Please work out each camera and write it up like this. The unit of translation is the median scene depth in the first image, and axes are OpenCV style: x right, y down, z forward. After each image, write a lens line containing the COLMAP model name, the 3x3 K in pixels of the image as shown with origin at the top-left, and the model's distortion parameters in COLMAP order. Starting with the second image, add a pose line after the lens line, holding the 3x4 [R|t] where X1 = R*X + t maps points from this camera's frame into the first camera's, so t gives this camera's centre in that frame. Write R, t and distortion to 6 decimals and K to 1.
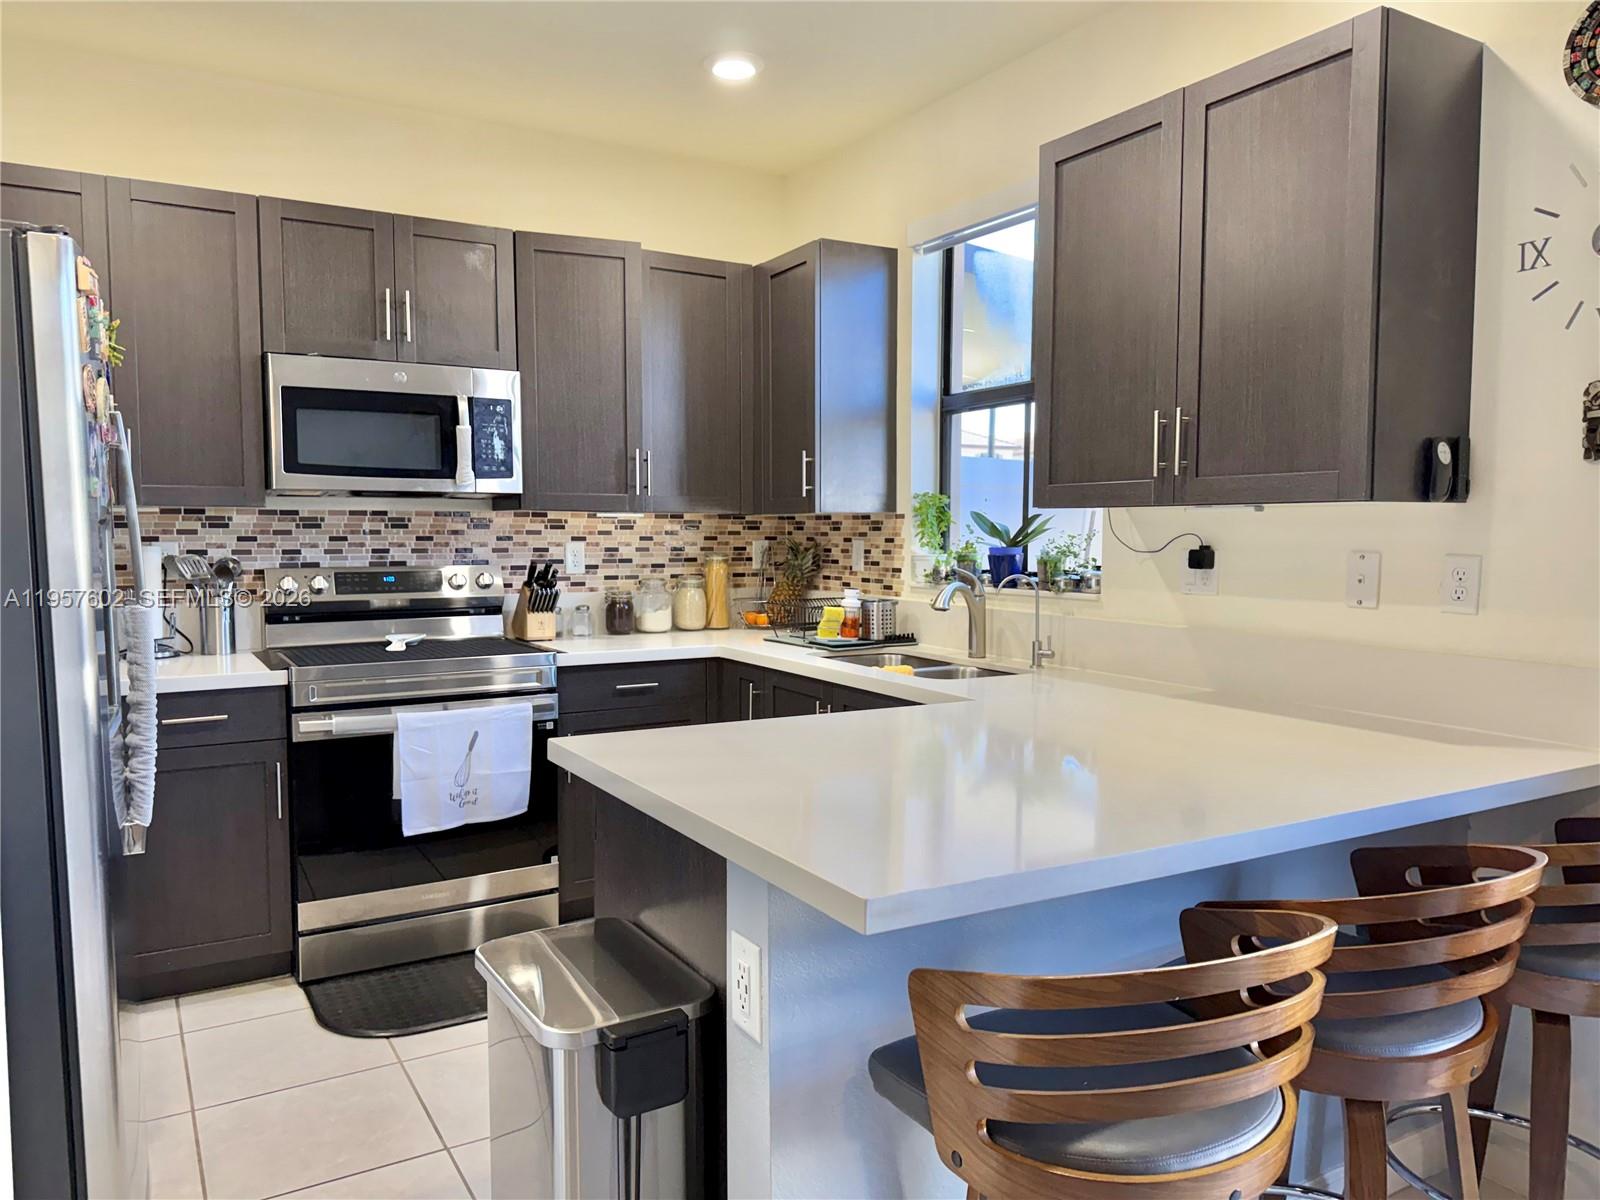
lens RADIAL K [[1132.2, 0, 839.3], [0, 1132.2, 614.0], [0, 0, 1]] dist [0.049914, -0.065988]
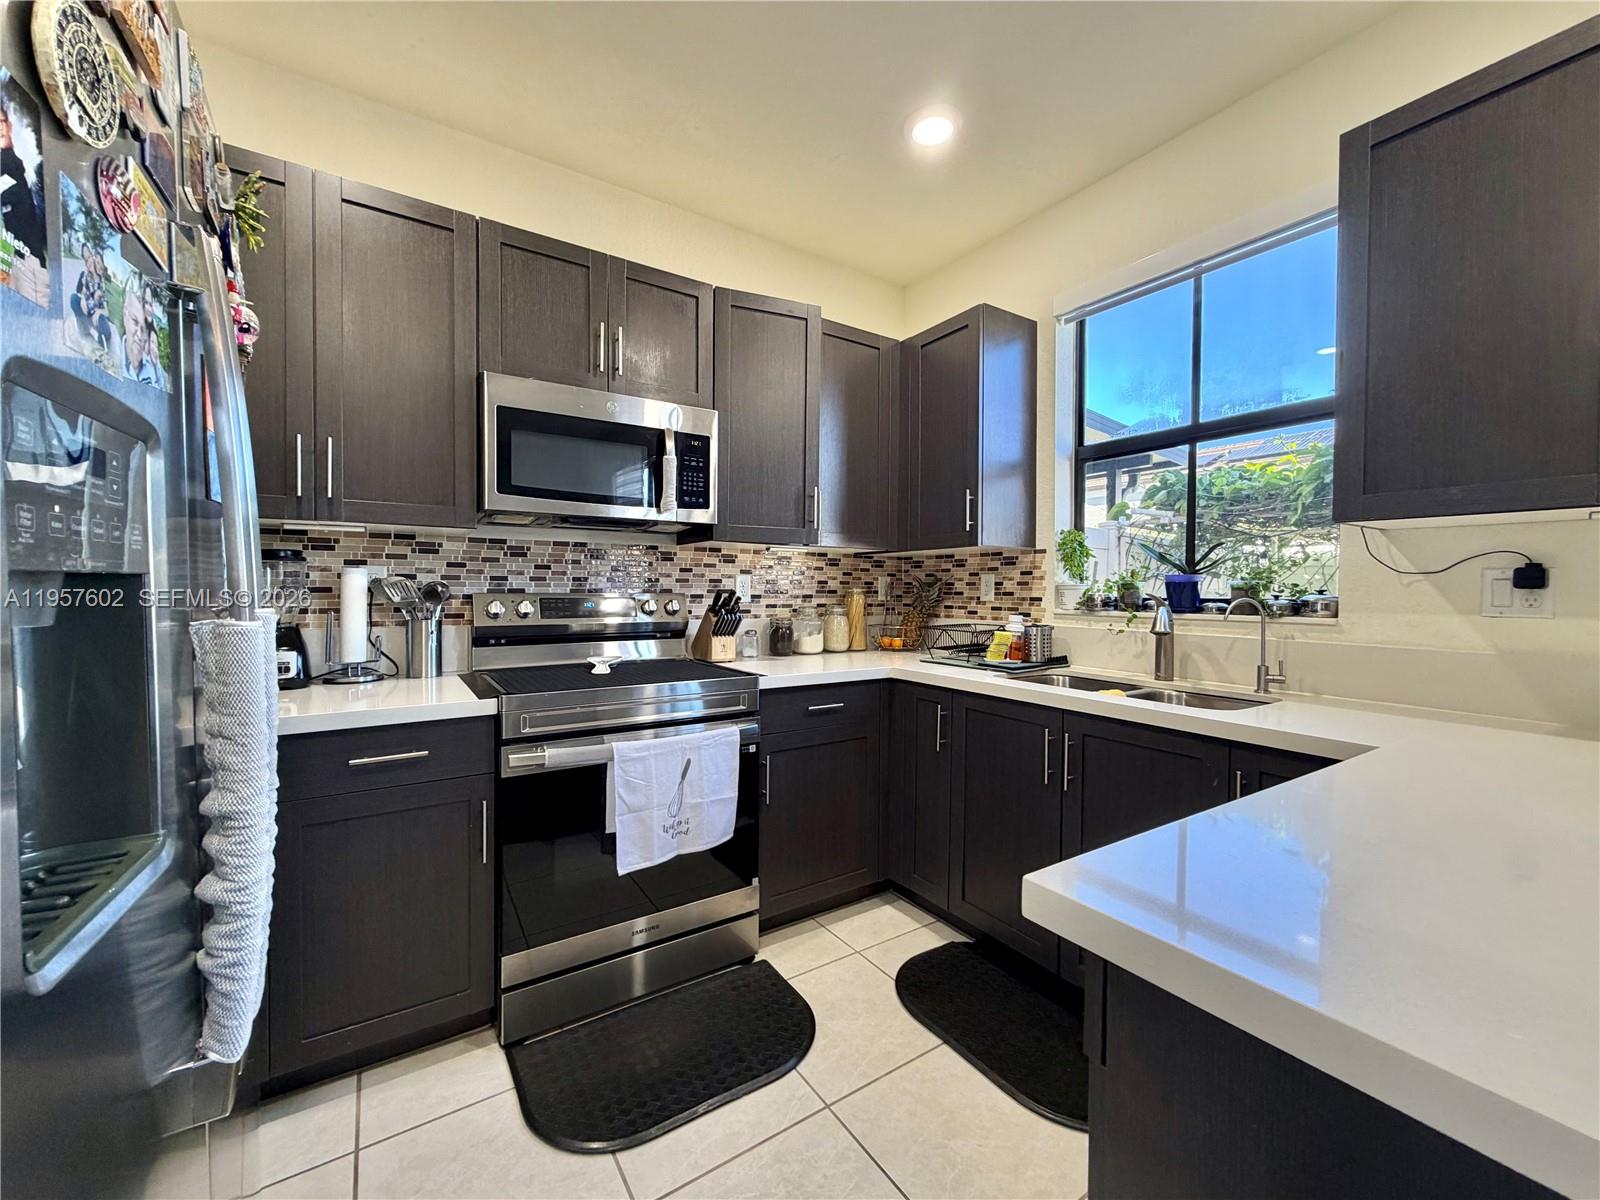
lens RADIAL K [[636.1, 0, 815.7], [0, 636.1, 605.6], [0, 0, 1]] dist [-0.001889, 0.000621]
pose [[0.999326, 0.003091, 0.036573, -0.214399], [-0.001245, 0.998730, -0.050374, -0.000116], [-0.036682, 0.050294, 0.998061, 0.415248]]
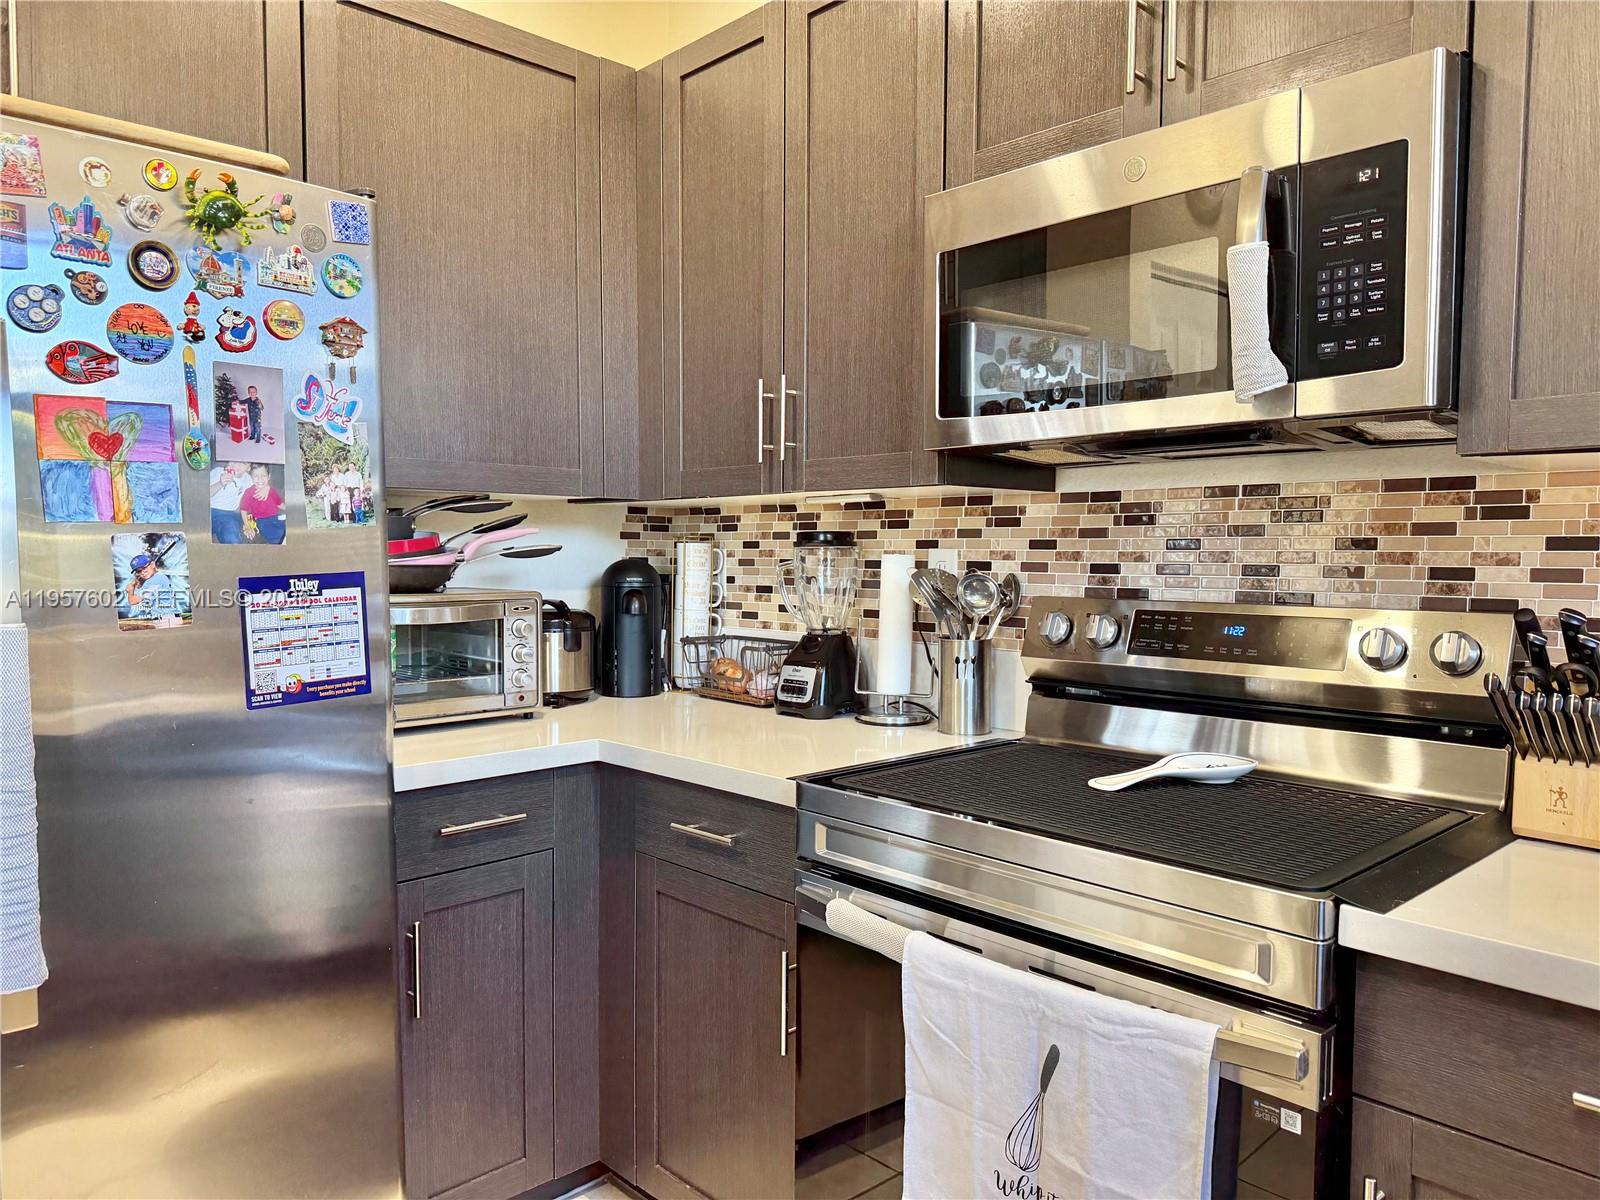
lens RADIAL K [[1132.2, 0, 797.0], [0, 1132.2, 605.3], [0, 0, 1]] dist [0.049914, -0.065988]
pose [[0.181912, 0.047767, -0.982154, 0.026963], [-0.077431, 0.996414, 0.034118, -0.045093], [0.980261, 0.069843, 0.184959, 0.776718]]
